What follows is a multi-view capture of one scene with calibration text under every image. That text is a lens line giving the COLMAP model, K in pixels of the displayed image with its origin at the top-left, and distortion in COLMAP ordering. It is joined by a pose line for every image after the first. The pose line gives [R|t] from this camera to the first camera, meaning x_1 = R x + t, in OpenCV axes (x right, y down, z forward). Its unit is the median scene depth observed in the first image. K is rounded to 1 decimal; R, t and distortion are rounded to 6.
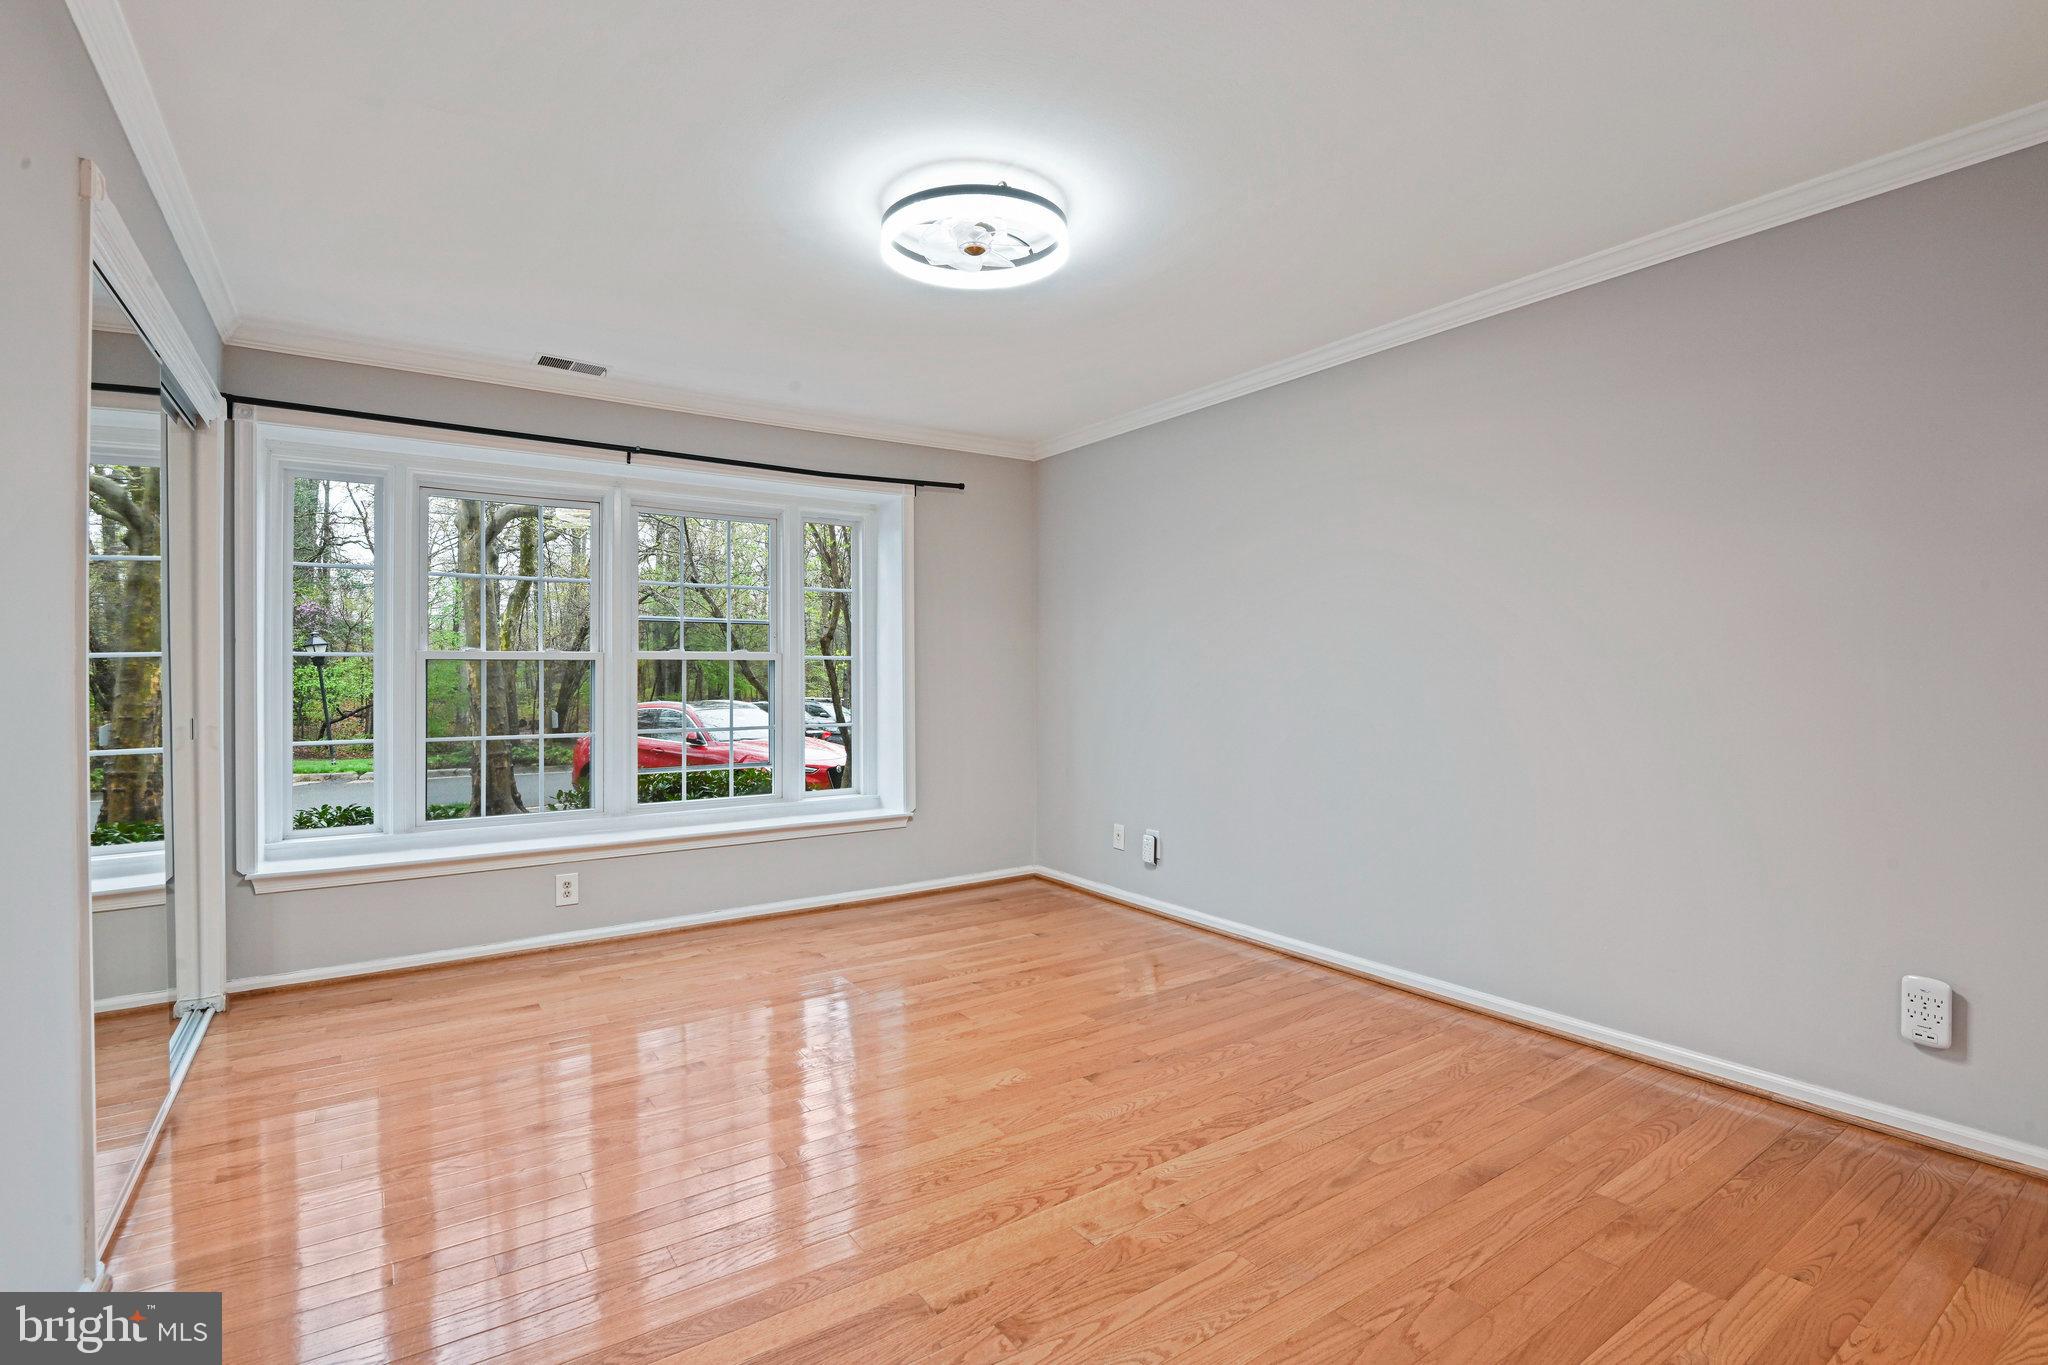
lens RADIAL K [[953.9, 0, 1026.4], [0, 953.9, 671.9], [0, 0, 1]] dist [-0.008682, -0.006304]
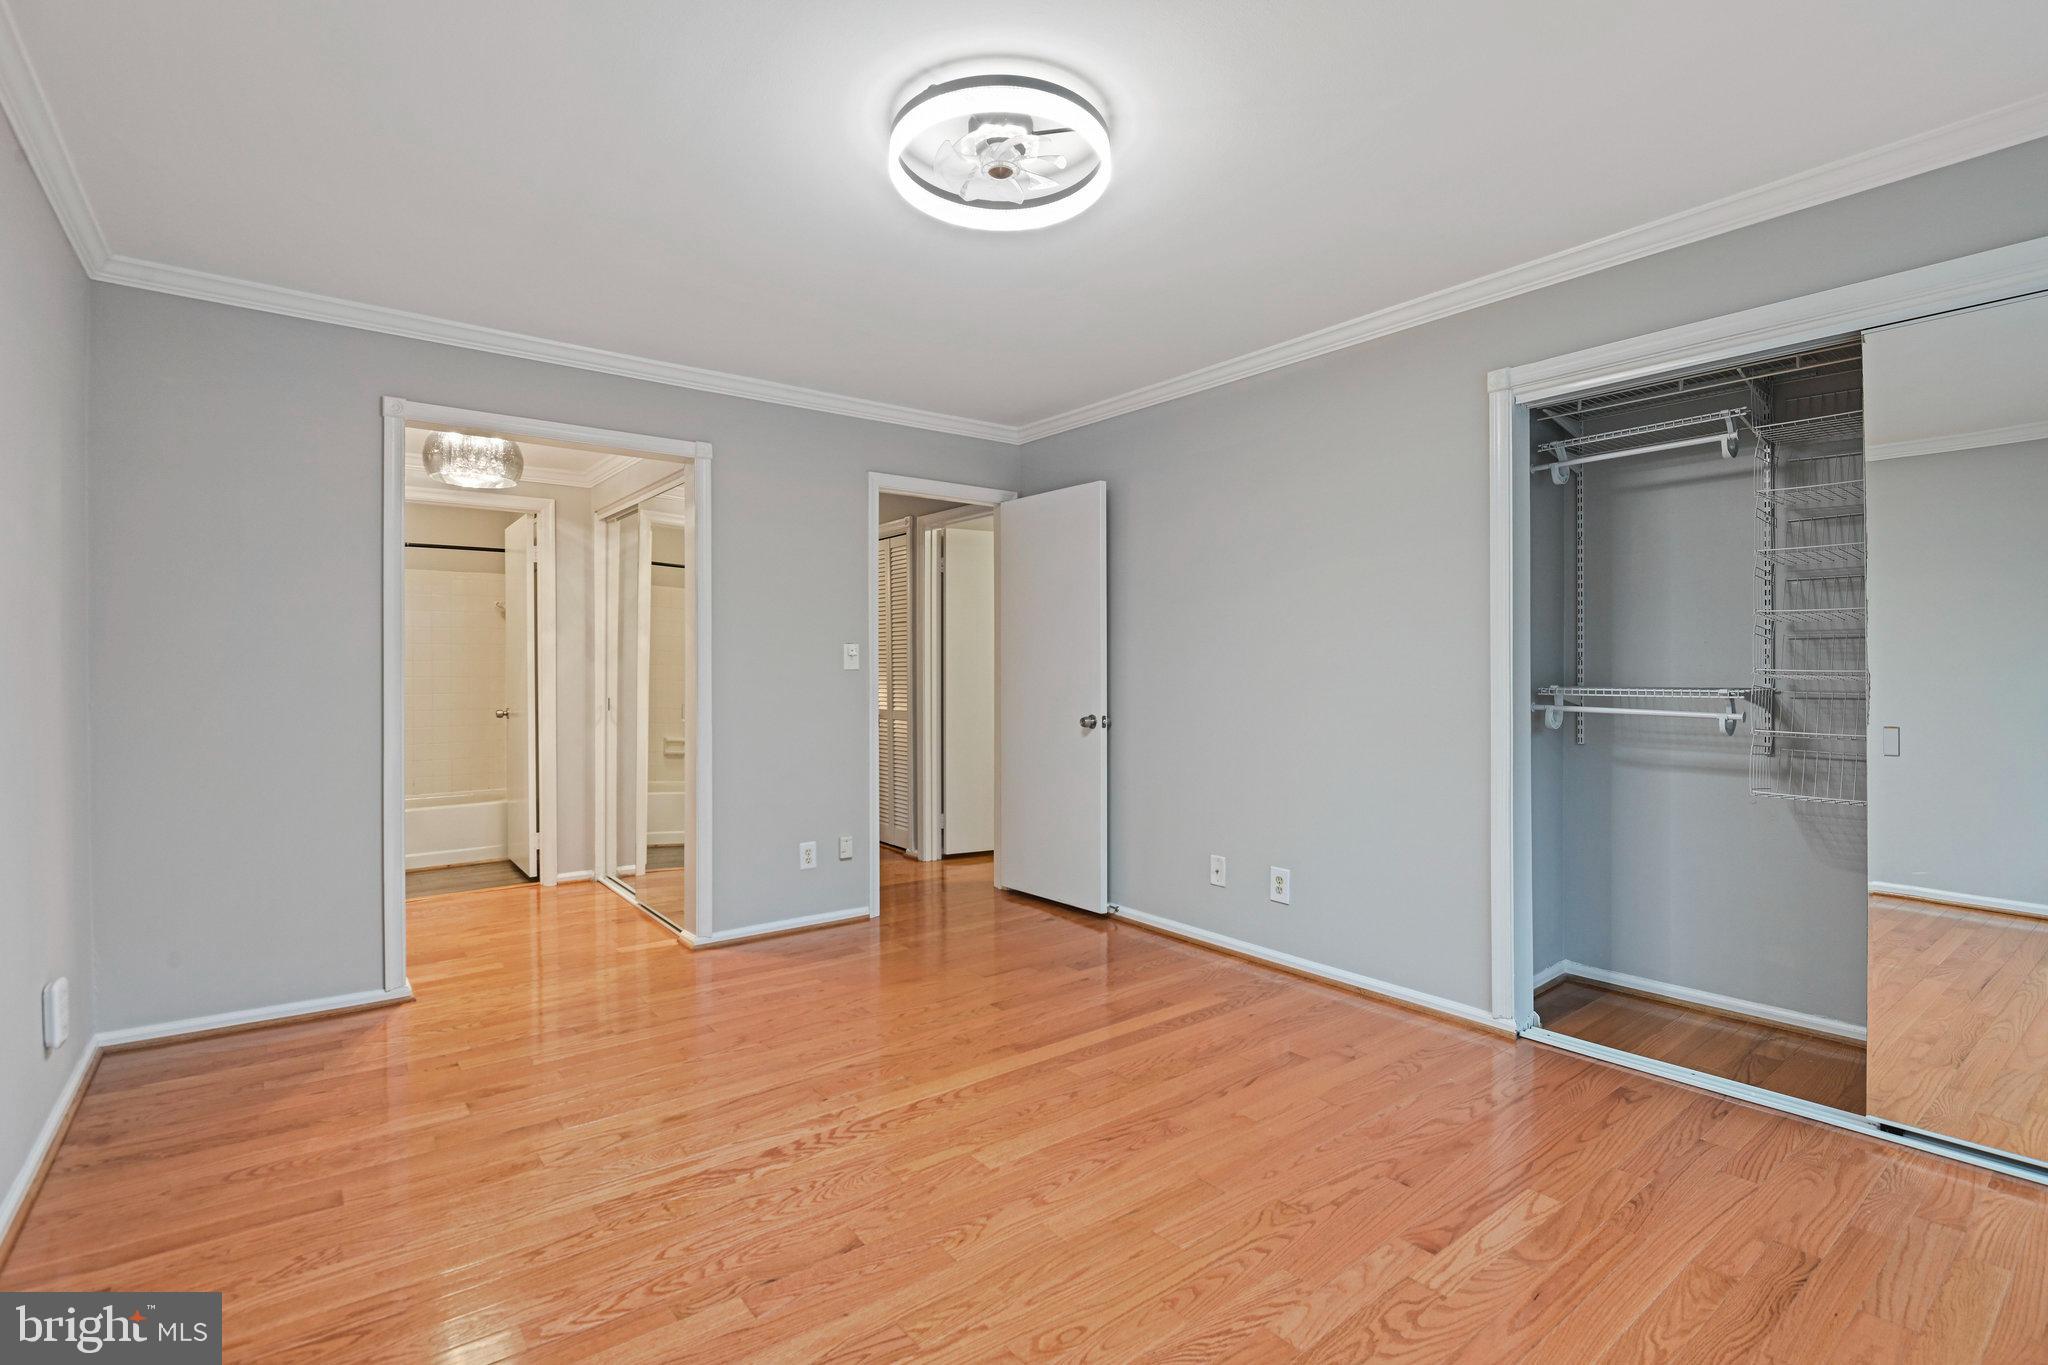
lens RADIAL K [[953.9, 0, 1026.4], [0, 953.9, 671.9], [0, 0, 1]] dist [-0.008682, -0.006304]
pose [[-0.998227, 0.006473, -0.059166, -0.016307], [0.006332, 0.999977, 0.002567, -0.000731], [0.059181, 0.002188, -0.998245, 1.294513]]
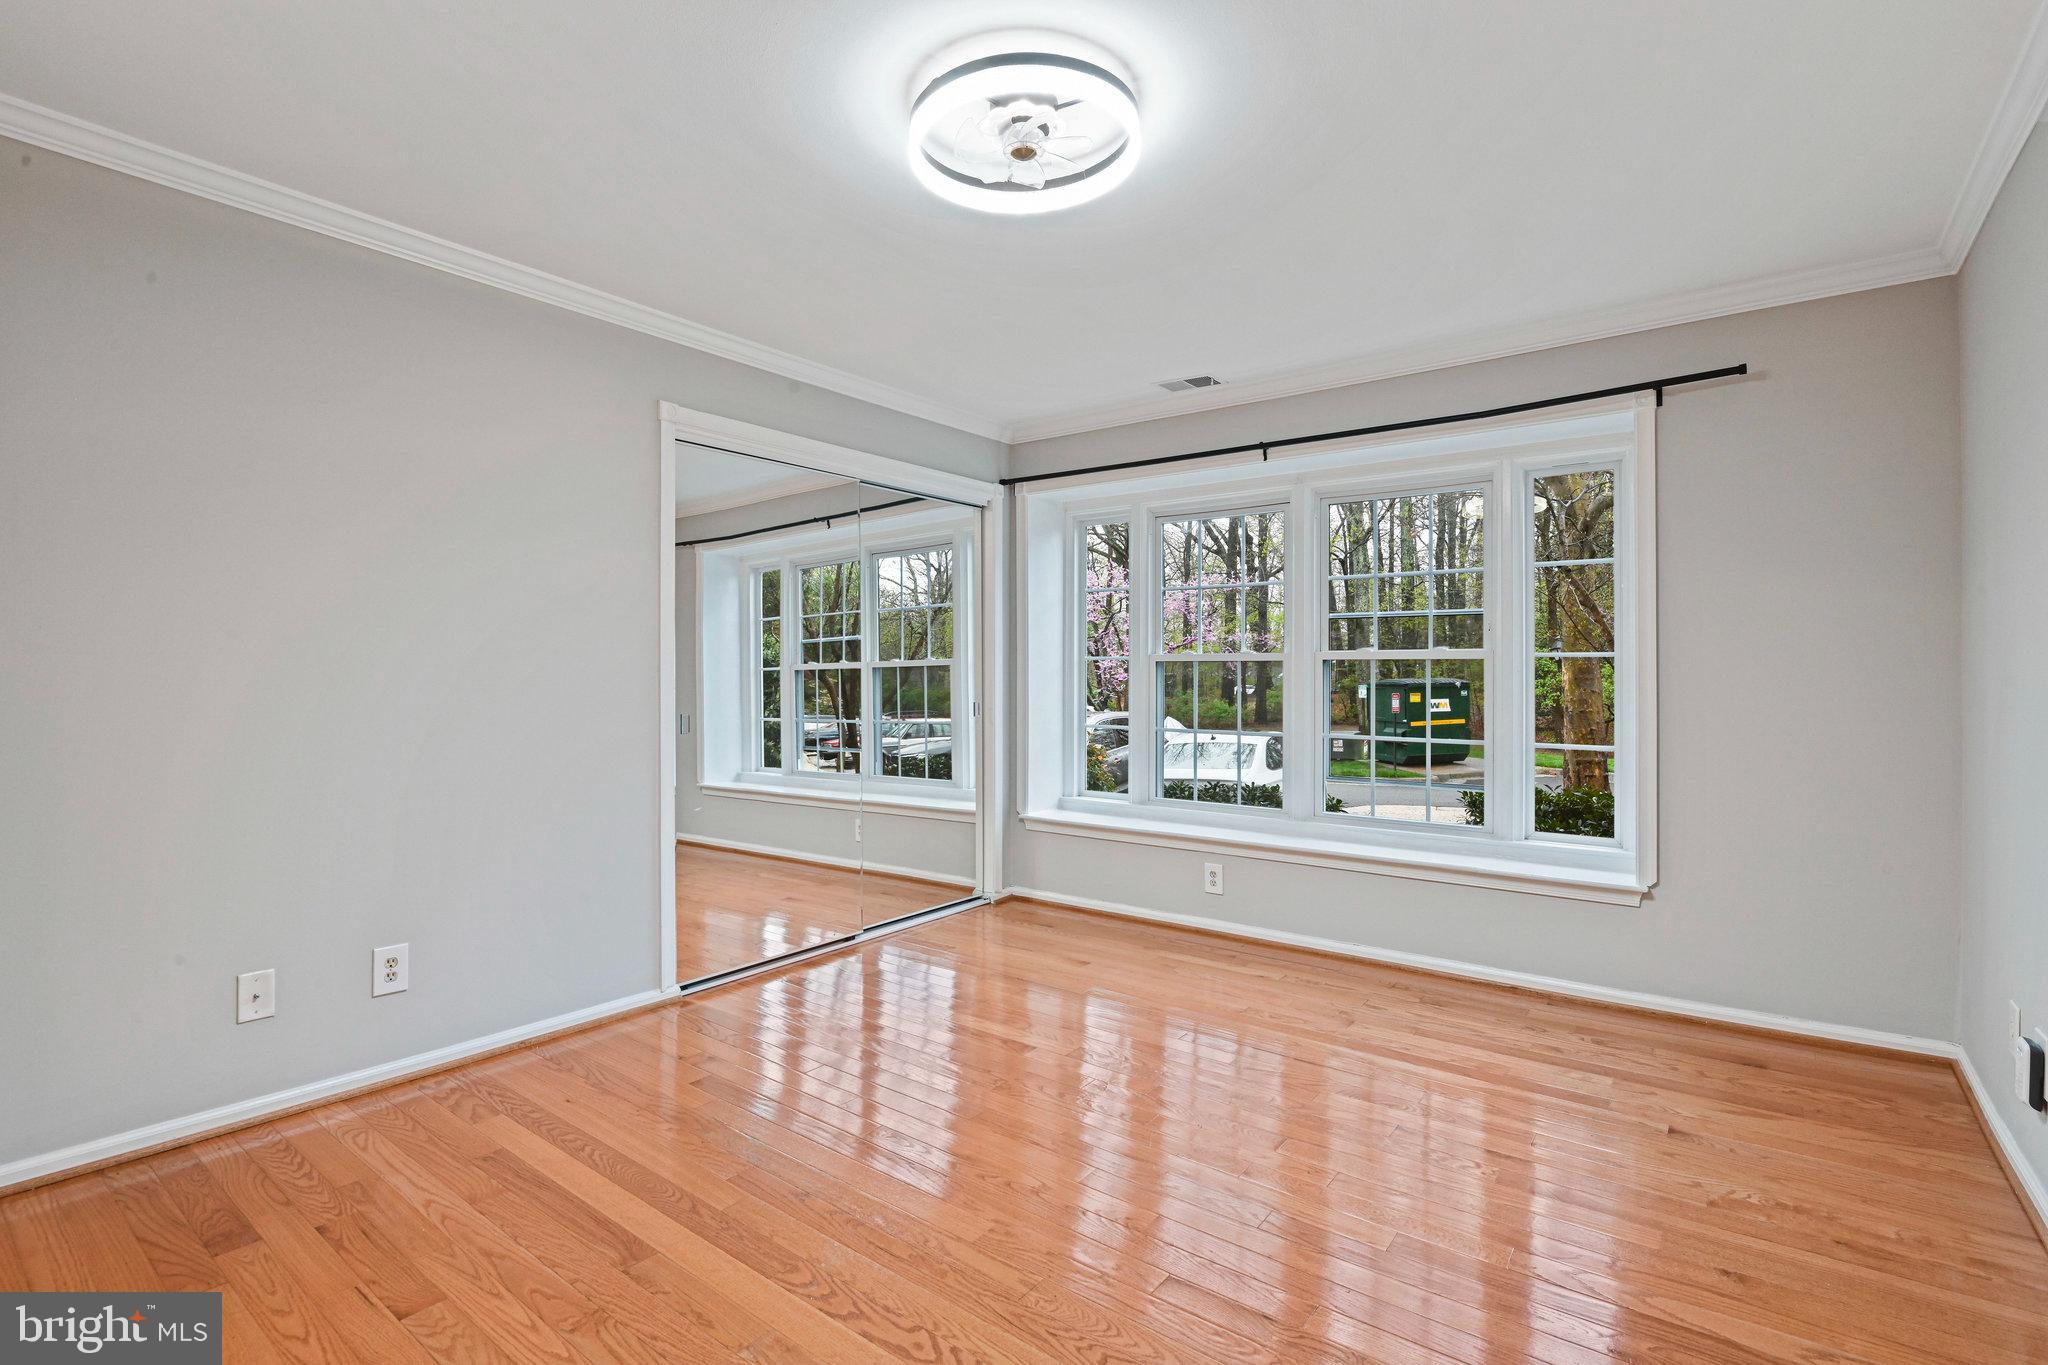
lens RADIAL K [[953.9, 0, 1026.4], [0, 953.9, 671.9], [0, 0, 1]] dist [-0.008682, -0.006304]
pose [[0.306930, 0.002461, -0.951729, 0.504707], [-0.004529, 0.999989, 0.001125, -0.000472], [0.951721, 0.003965, 0.306937, 0.526736]]
